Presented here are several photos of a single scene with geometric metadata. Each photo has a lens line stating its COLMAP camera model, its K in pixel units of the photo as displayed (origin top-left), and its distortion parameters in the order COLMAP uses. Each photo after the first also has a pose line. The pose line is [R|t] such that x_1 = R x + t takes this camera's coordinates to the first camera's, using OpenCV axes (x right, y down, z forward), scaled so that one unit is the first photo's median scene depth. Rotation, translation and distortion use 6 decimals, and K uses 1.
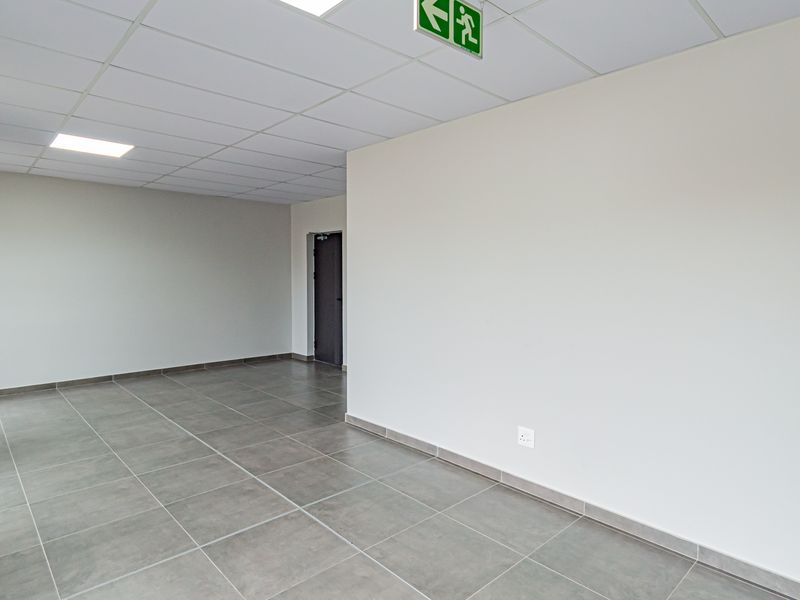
lens RADIAL K [[474.4, 0, 396.8], [0, 474.4, 295.7], [0, 0, 1]] dist [0.002031, -0.000990]
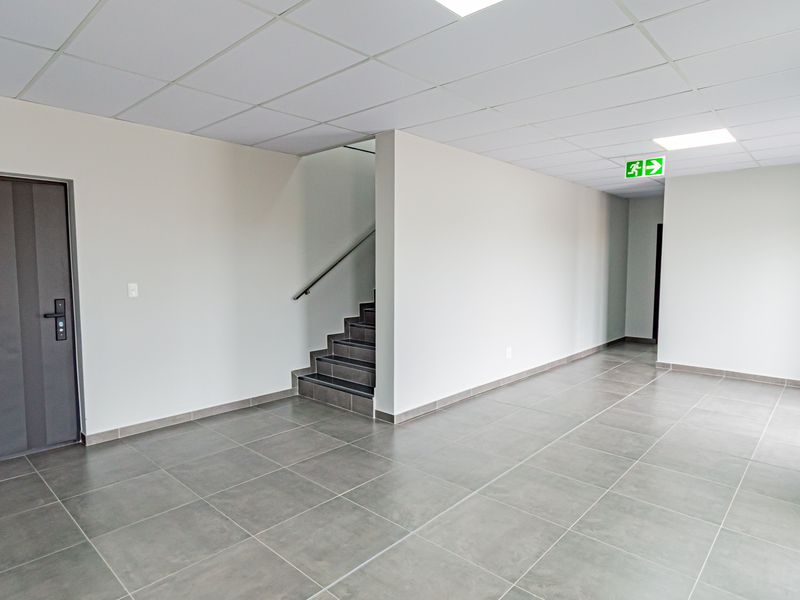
lens RADIAL K [[474.4, 0, 396.8], [0, 474.4, 295.7], [0, 0, 1]] dist [0.002031, -0.000990]
pose [[-0.067781, -0.079624, 0.994518, -1.245794], [0.042500, 0.995675, 0.082613, -0.073594], [-0.996795, 0.047867, -0.064104, 1.288441]]
